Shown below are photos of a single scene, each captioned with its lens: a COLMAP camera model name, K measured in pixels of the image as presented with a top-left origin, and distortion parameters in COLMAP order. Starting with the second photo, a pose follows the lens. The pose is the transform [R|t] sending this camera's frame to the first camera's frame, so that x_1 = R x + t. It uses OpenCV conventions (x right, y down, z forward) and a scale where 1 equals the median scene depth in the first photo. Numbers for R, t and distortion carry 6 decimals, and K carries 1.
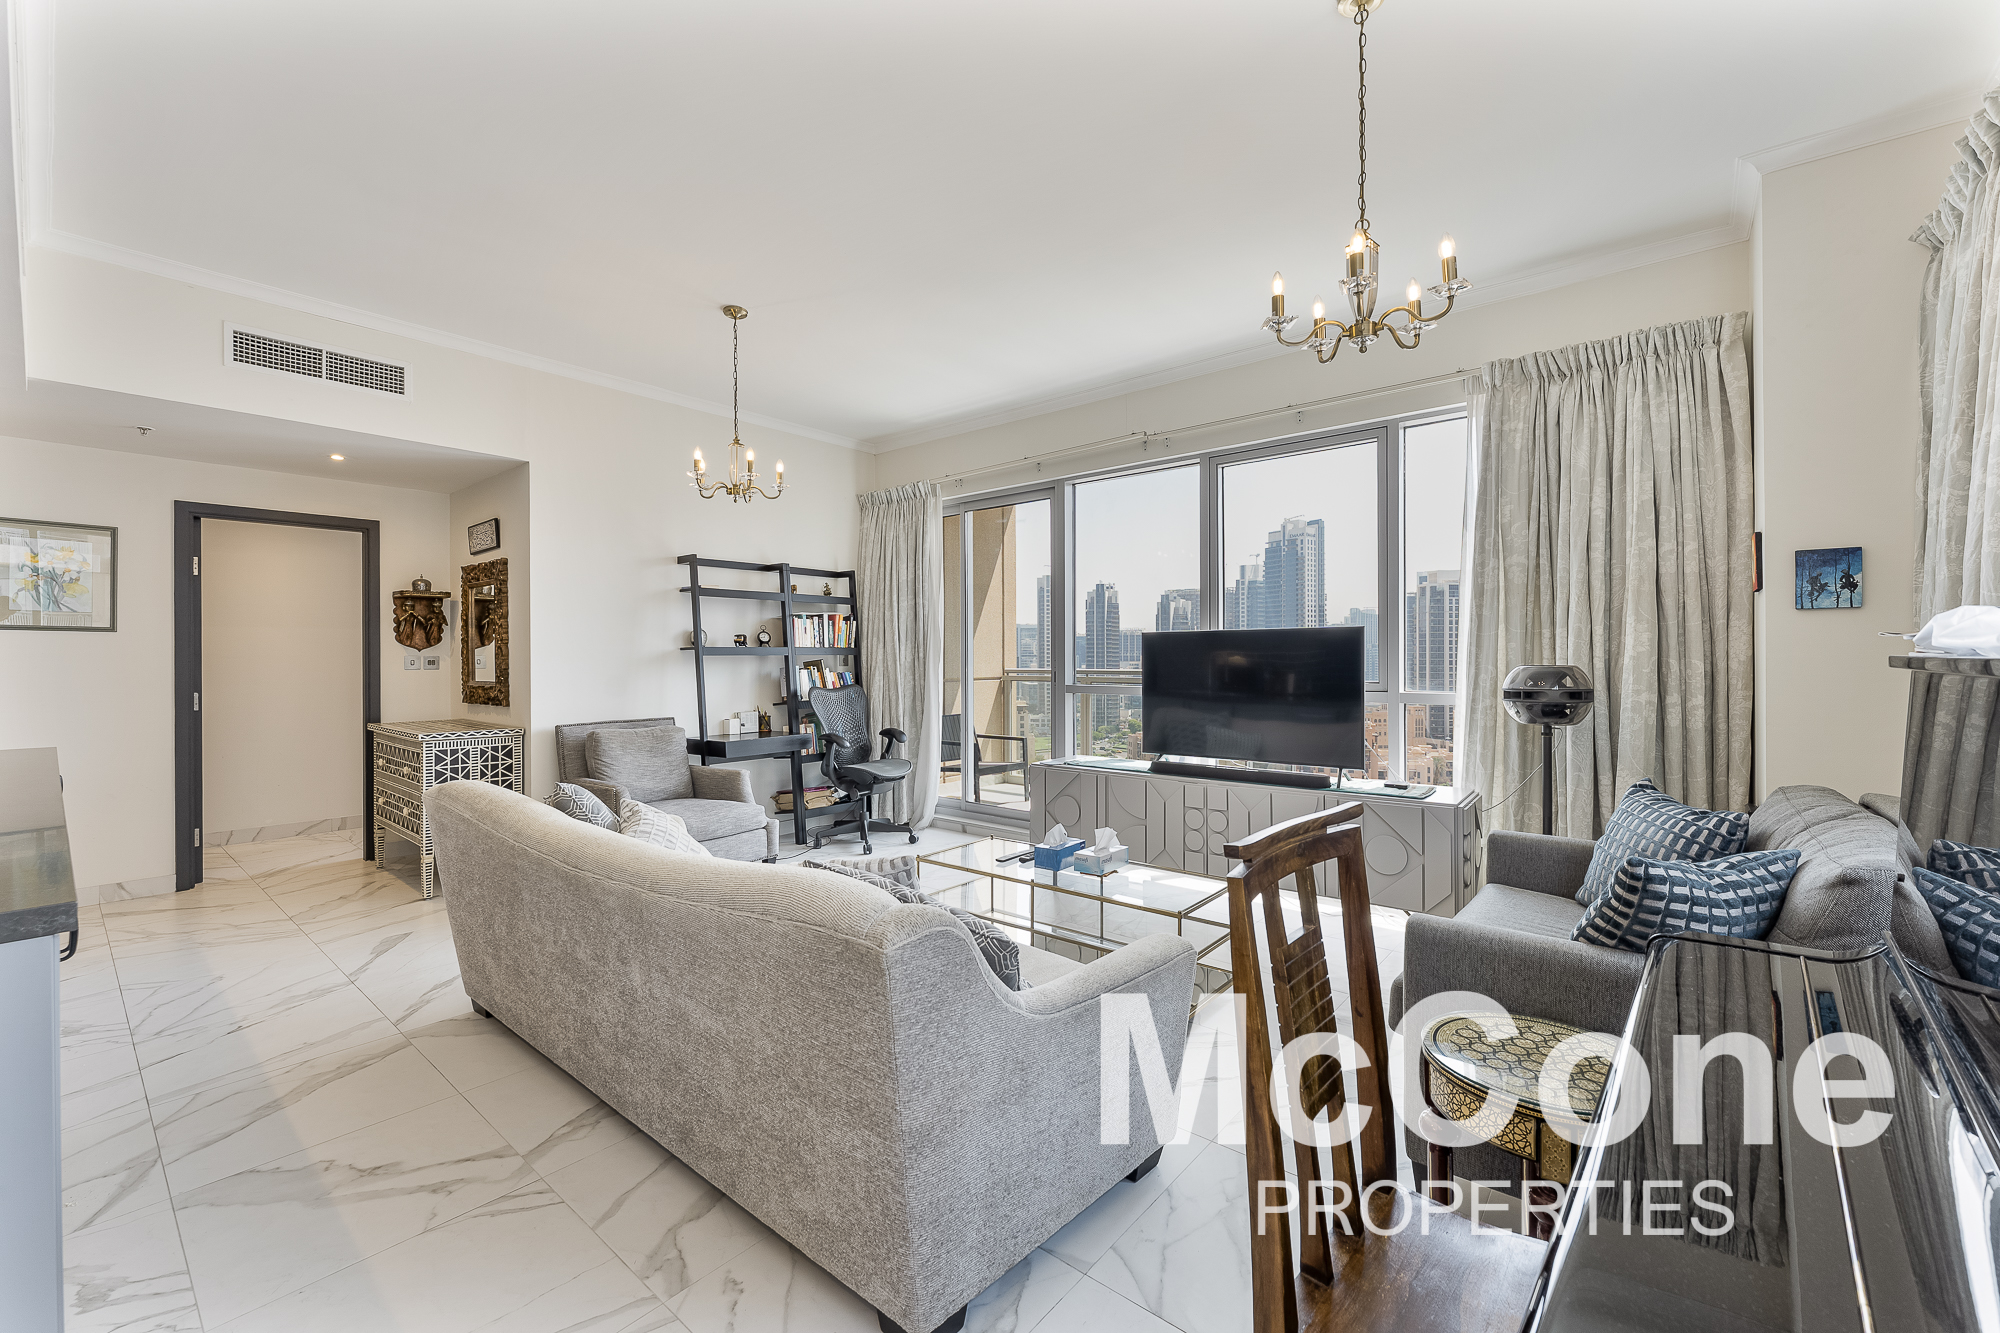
lens RADIAL K [[804.2, 0, 992.7], [0, 804.2, 661.7], [0, 0, 1]] dist [0.000287, -0.000032]
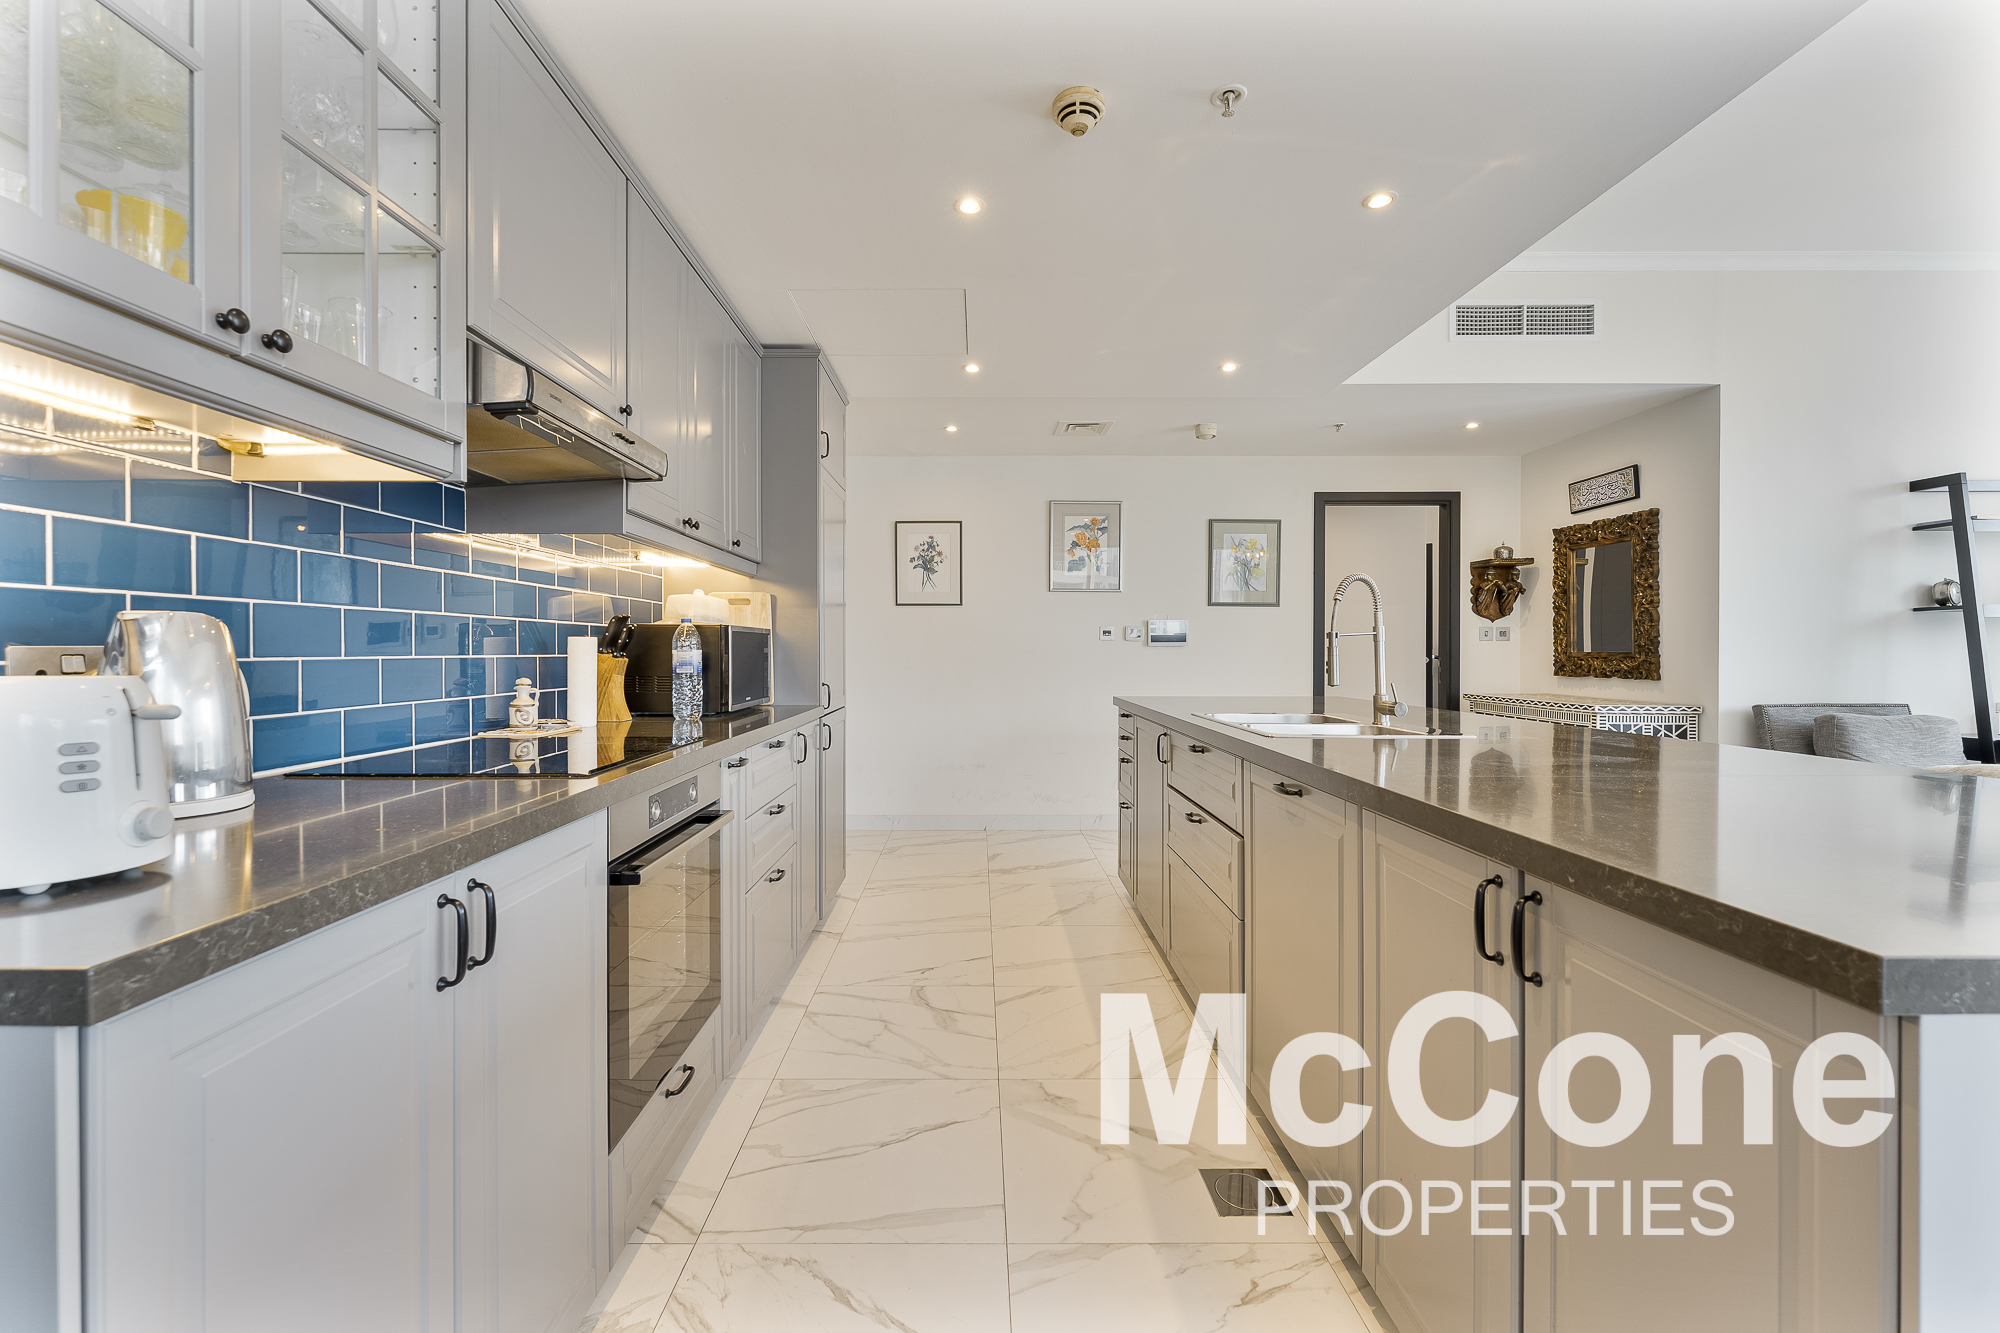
lens RADIAL K [[804.2, 0, 992.7], [0, 804.2, 661.7], [0, 0, 1]] dist [0.000287, -0.000032]
pose [[0.655406, 0.016422, -0.755098, -0.414571], [-0.006959, 0.999852, 0.015704, 0.026871], [0.755245, -0.005038, 0.655423, -0.103195]]
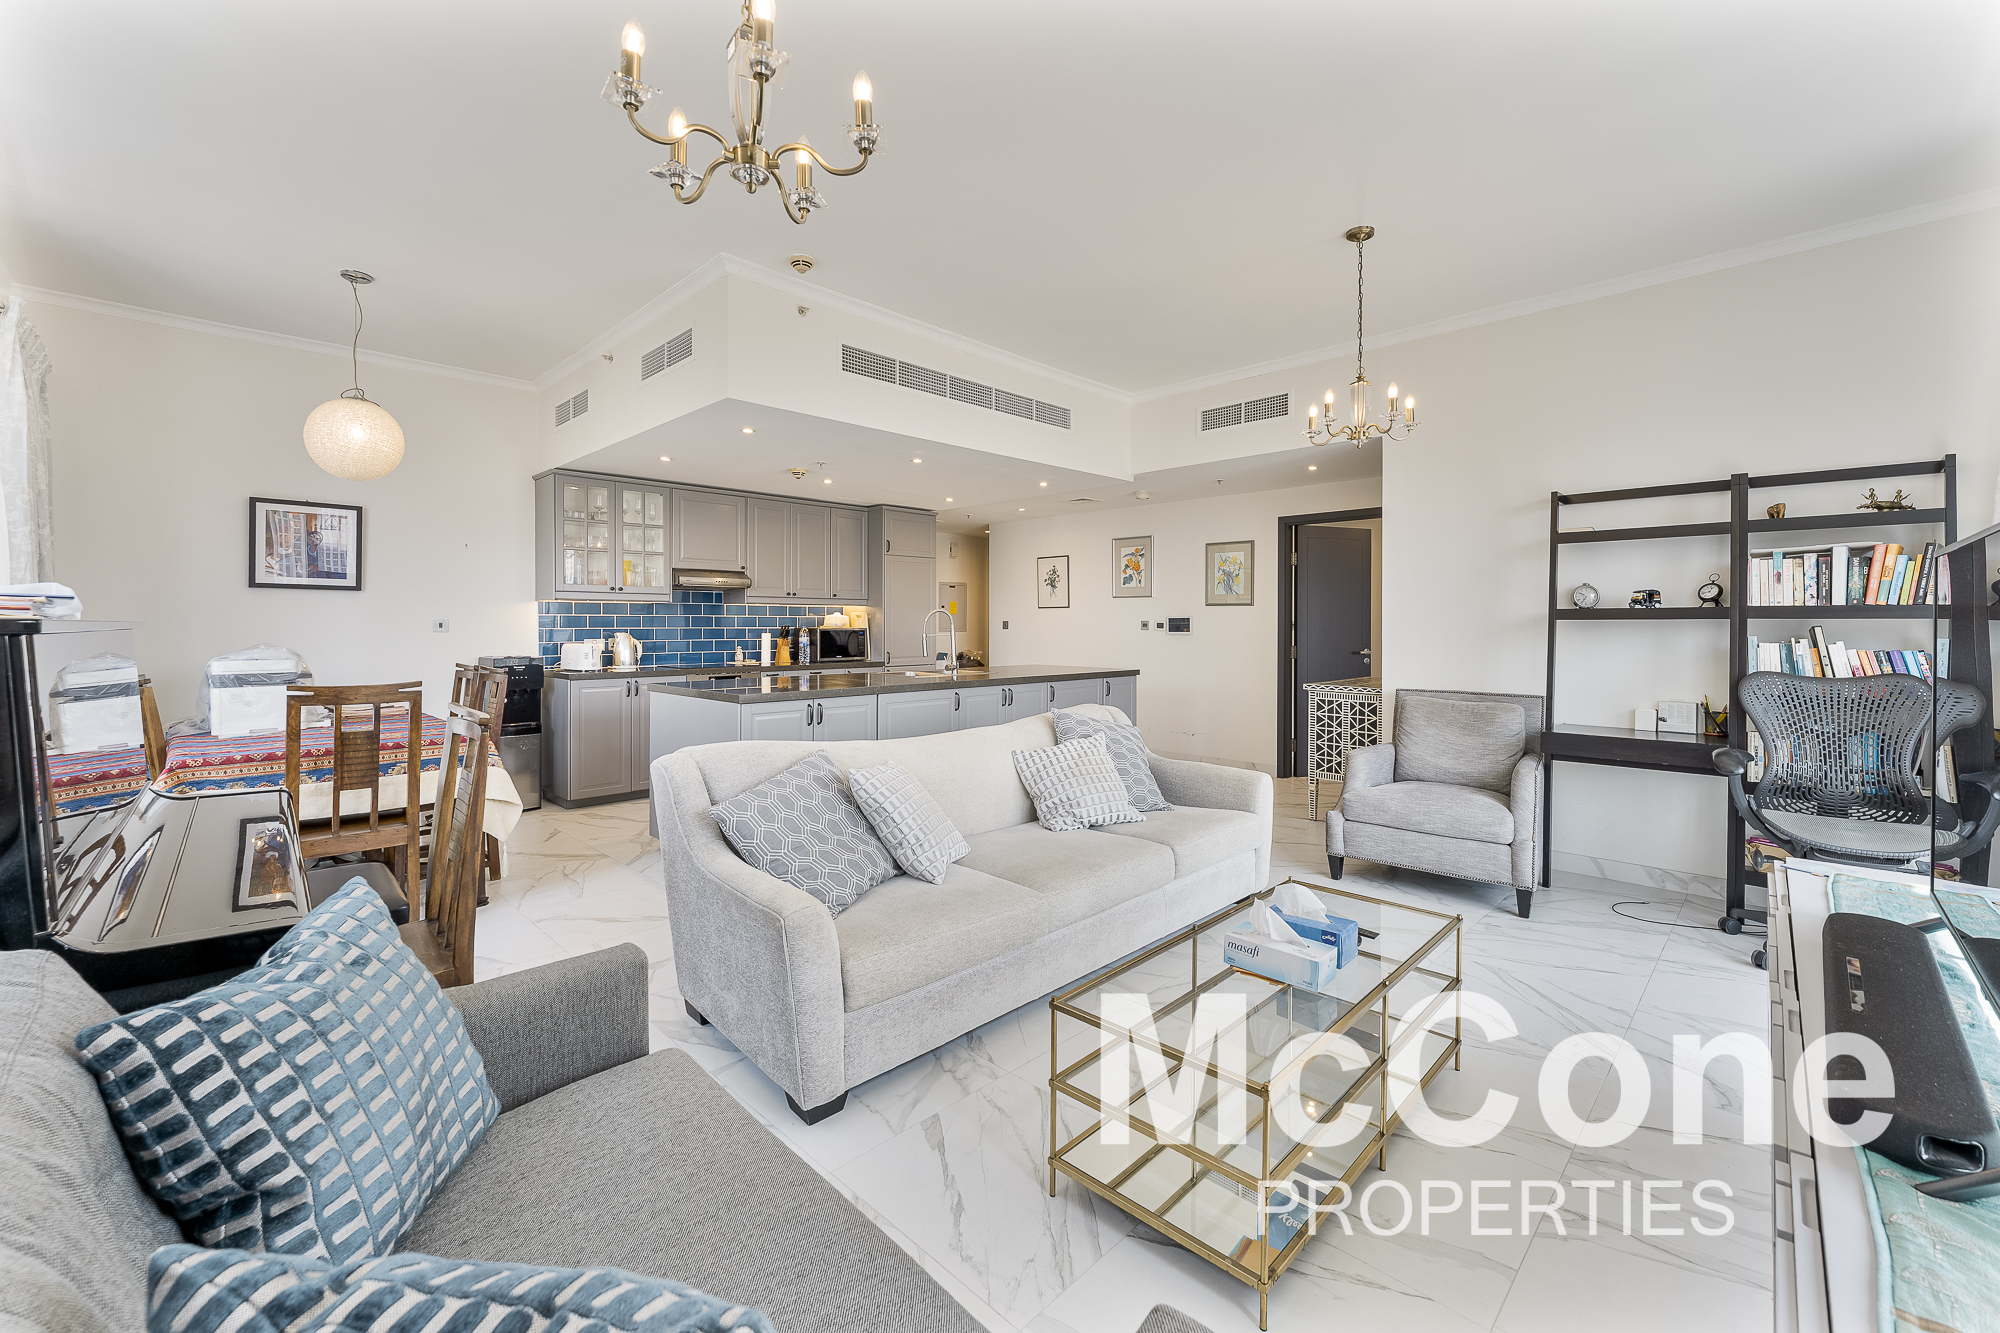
lens RADIAL K [[822.2, 0, 1000.2], [0, 822.2, 629.2], [0, 0, 1]] dist [-0.000703, -0.000776]
pose [[-0.075068, 0.011746, -0.997109, 0.505174], [-0.005206, 0.999912, 0.012171, -0.005944], [0.997165, 0.006104, -0.075001, 0.549870]]
